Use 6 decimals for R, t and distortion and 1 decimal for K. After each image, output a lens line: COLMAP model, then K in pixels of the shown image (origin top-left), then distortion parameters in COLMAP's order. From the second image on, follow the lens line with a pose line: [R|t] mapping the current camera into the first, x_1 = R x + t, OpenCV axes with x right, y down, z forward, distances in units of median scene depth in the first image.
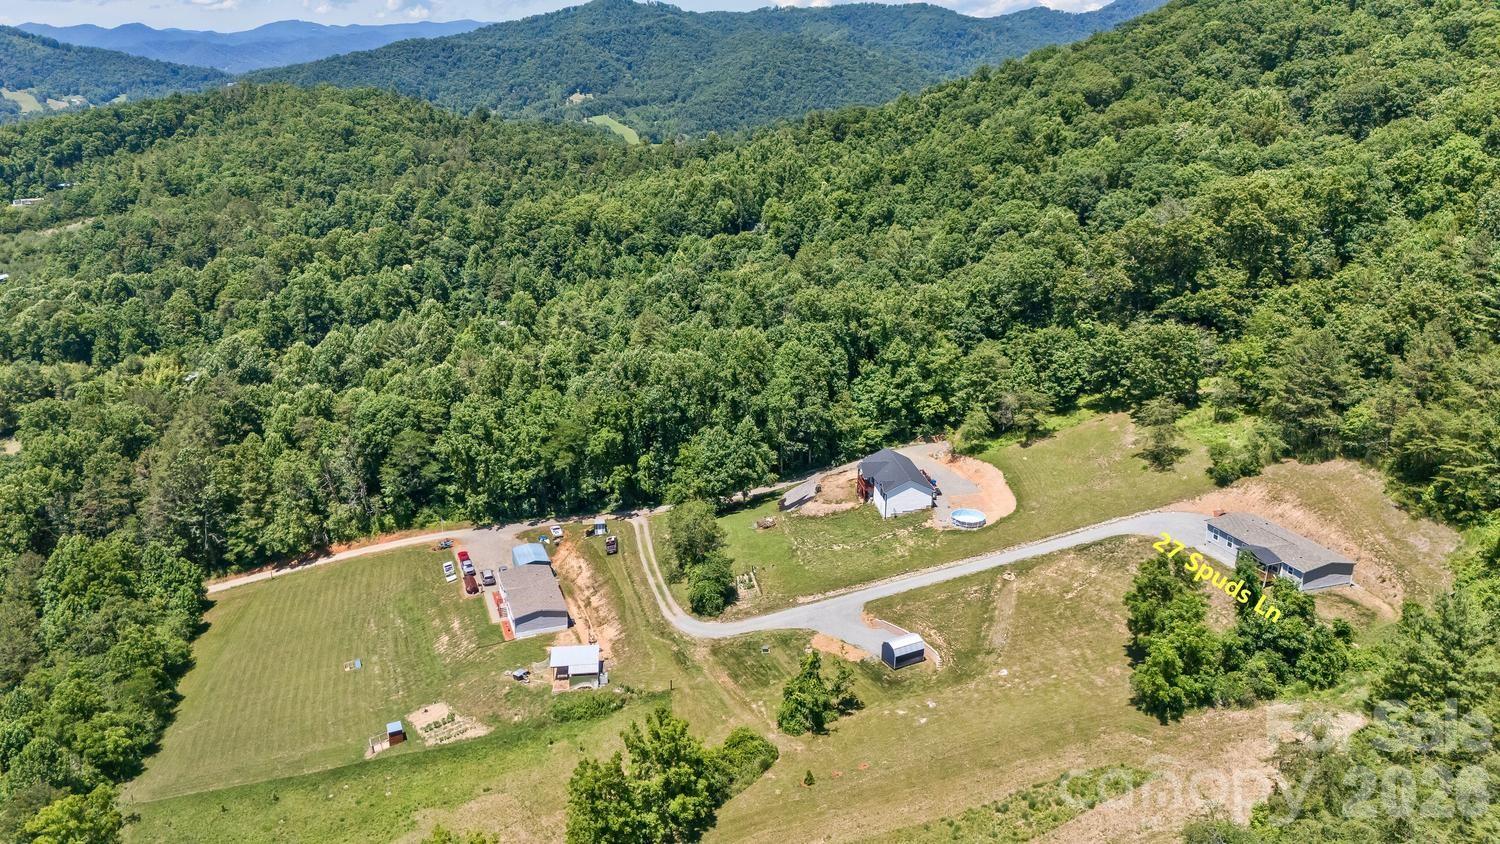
lens RADIAL K [[1124.7, 0, 750.0], [0, 1124.7, 422.0], [0, 0, 1]] dist [0.069055, -0.070928]
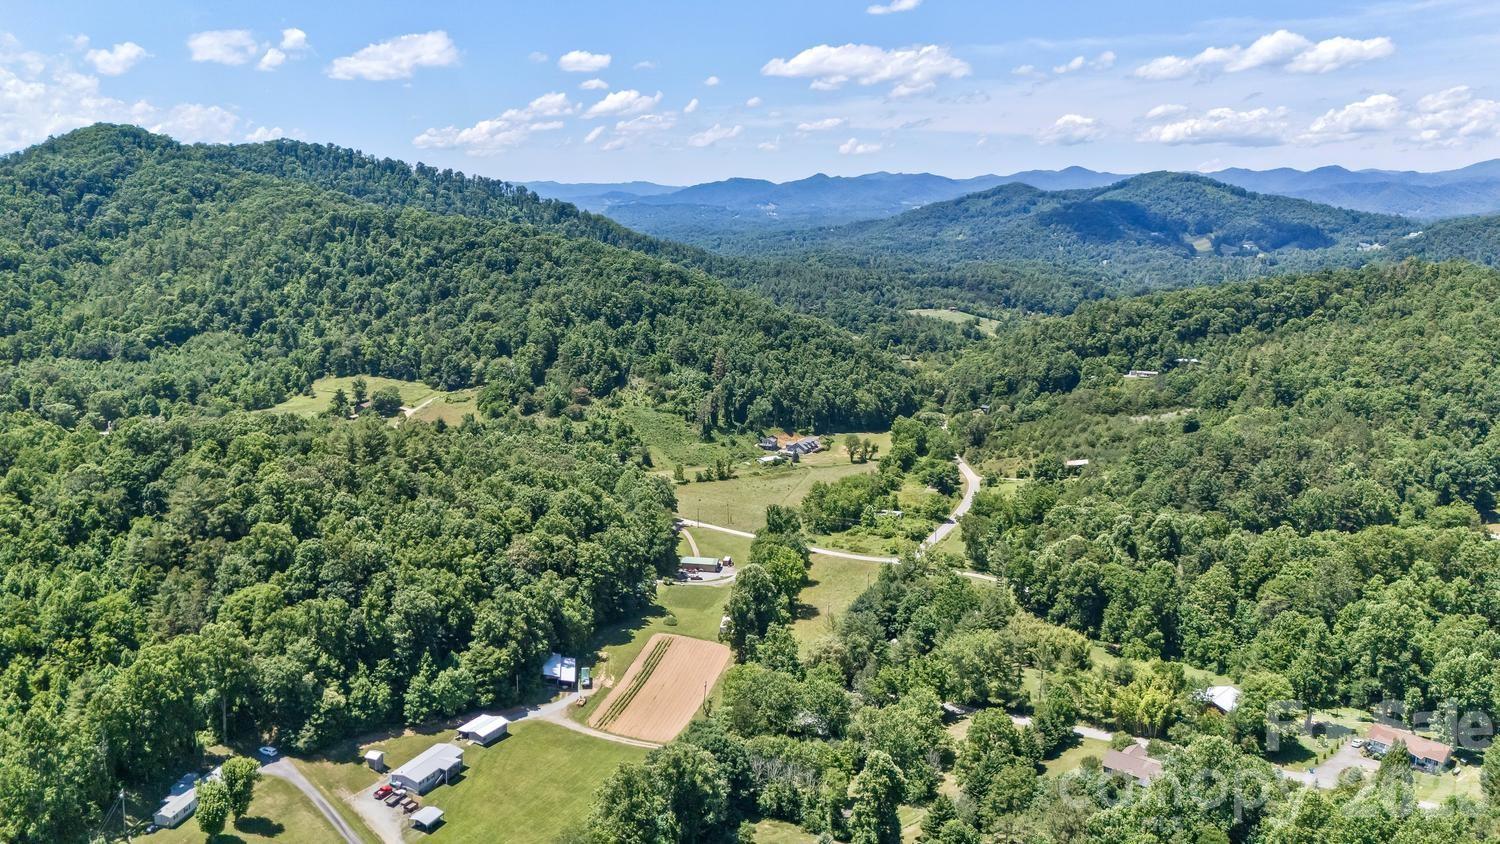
lens RADIAL K [[1124.7, 0, 750.0], [0, 1124.7, 422.0], [0, 0, 1]] dist [0.069055, -0.070928]
pose [[0.588803, 0.162861, -0.791699, -0.056661], [-0.244042, 0.969598, 0.017958, -0.095572], [0.770555, 0.182634, 0.610647, 0.165412]]
